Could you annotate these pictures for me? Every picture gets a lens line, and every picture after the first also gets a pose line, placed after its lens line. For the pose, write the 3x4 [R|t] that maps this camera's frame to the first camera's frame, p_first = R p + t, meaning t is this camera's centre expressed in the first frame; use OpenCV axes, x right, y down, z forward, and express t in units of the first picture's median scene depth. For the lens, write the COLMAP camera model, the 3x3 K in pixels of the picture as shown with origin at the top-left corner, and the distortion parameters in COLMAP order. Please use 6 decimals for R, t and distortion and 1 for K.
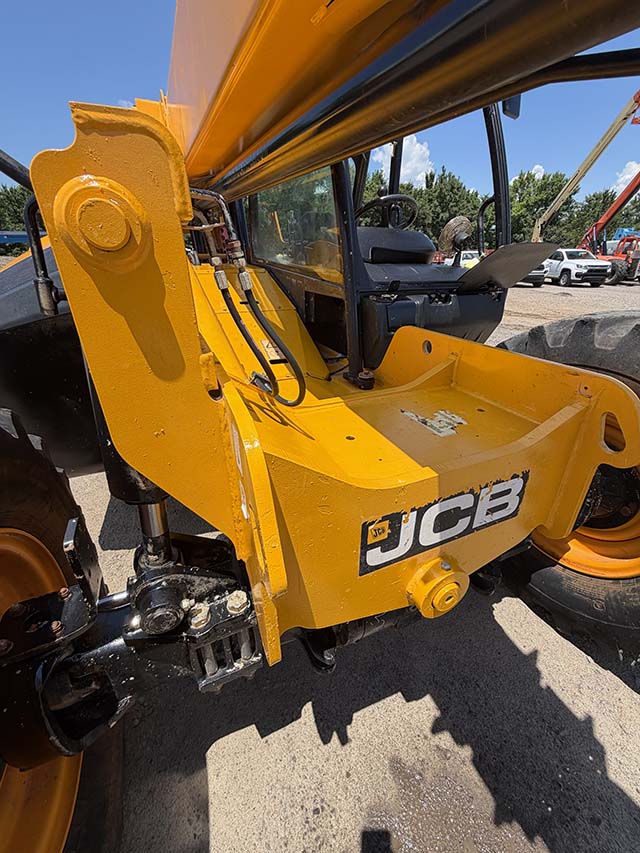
lens RADIAL K [[340.5, 0, 320.4], [0, 340.5, 423.3], [0, 0, 1]] dist [0.000141, 0.000040]
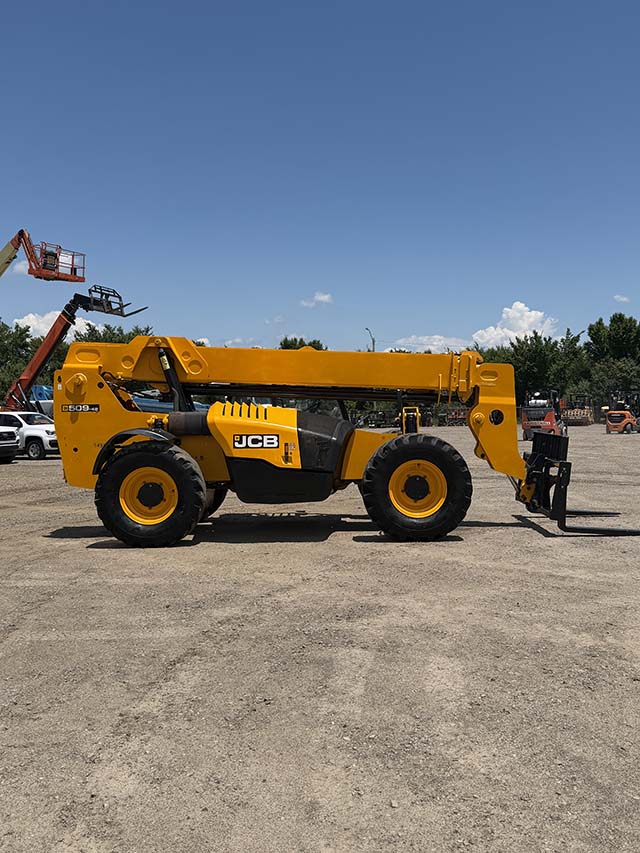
lens RADIAL K [[807.8, 0, 321.0], [0, 807.8, 430.7], [0, 0, 1]] dist [0.215094, -0.515415]
pose [[0.414220, -0.027374, 0.909765, -8.894702], [0.417417, 0.893949, -0.163154, 0.968936], [-0.808817, 0.447333, 0.381718, -2.147430]]
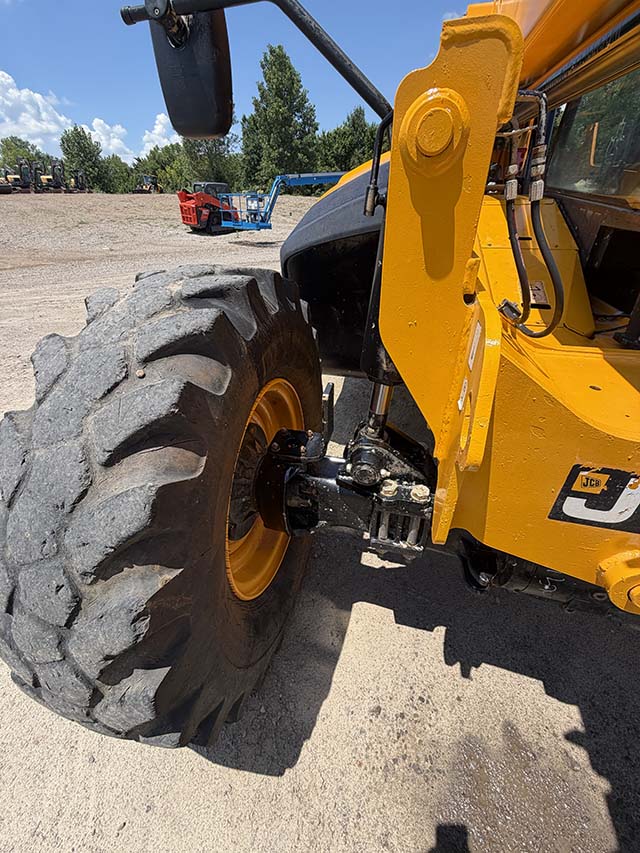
lens RADIAL K [[341.4, 0, 320.7], [0, 341.4, 423.8], [0, 0, 1]] dist [0.000171, 0.000149]
pose [[0.787570, 0.328509, -0.521359, 0.013036], [-0.254585, 0.943931, 0.210194, 0.090381], [0.561178, -0.032812, 0.827045, -0.101799]]
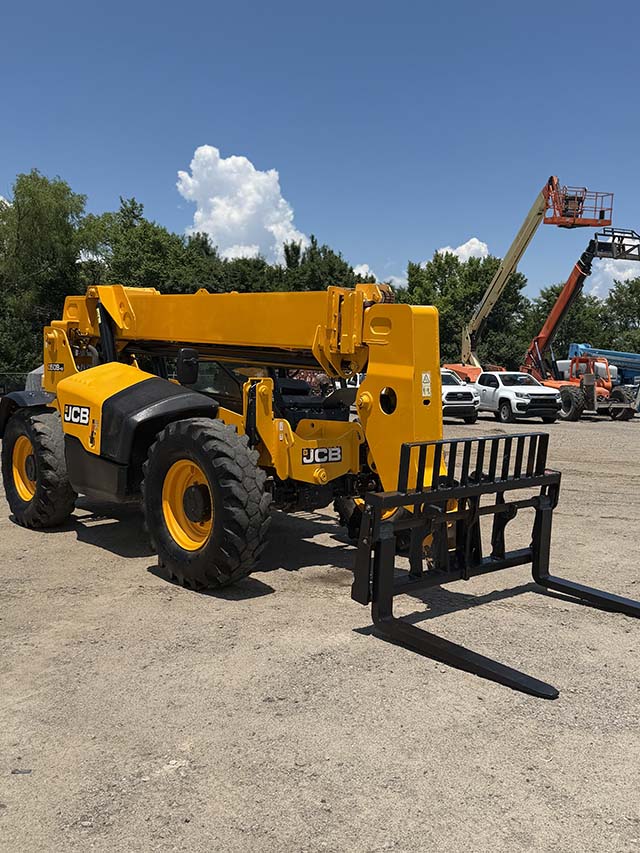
lens RADIAL K [[807.8, 0, 321.0], [0, 807.8, 430.7], [0, 0, 1]] dist [0.215094, -0.515415]
pose [[0.955806, -0.007226, 0.293910, -1.516377], [0.116845, 0.926691, -0.357200, 2.141113], [-0.269782, 0.375756, 0.886581, -4.717832]]
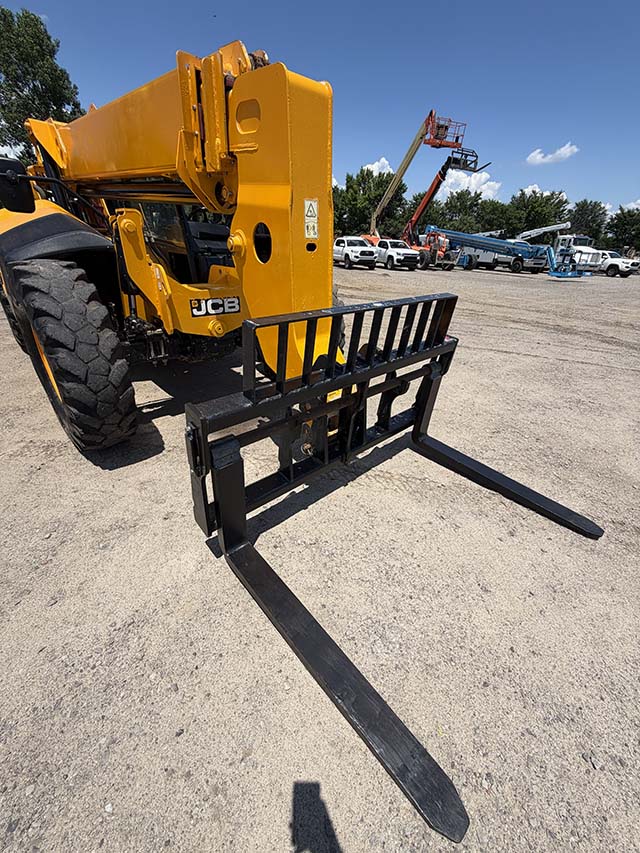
lens RADIAL K [[340.5, 0, 320.4], [0, 340.5, 423.3], [0, 0, 1]] dist [0.000141, 0.000040]
pose [[0.941463, -0.117349, 0.316033, 0.072735], [0.103658, 0.992811, 0.059851, 0.948913], [-0.320785, -0.023588, 0.946858, -1.960806]]
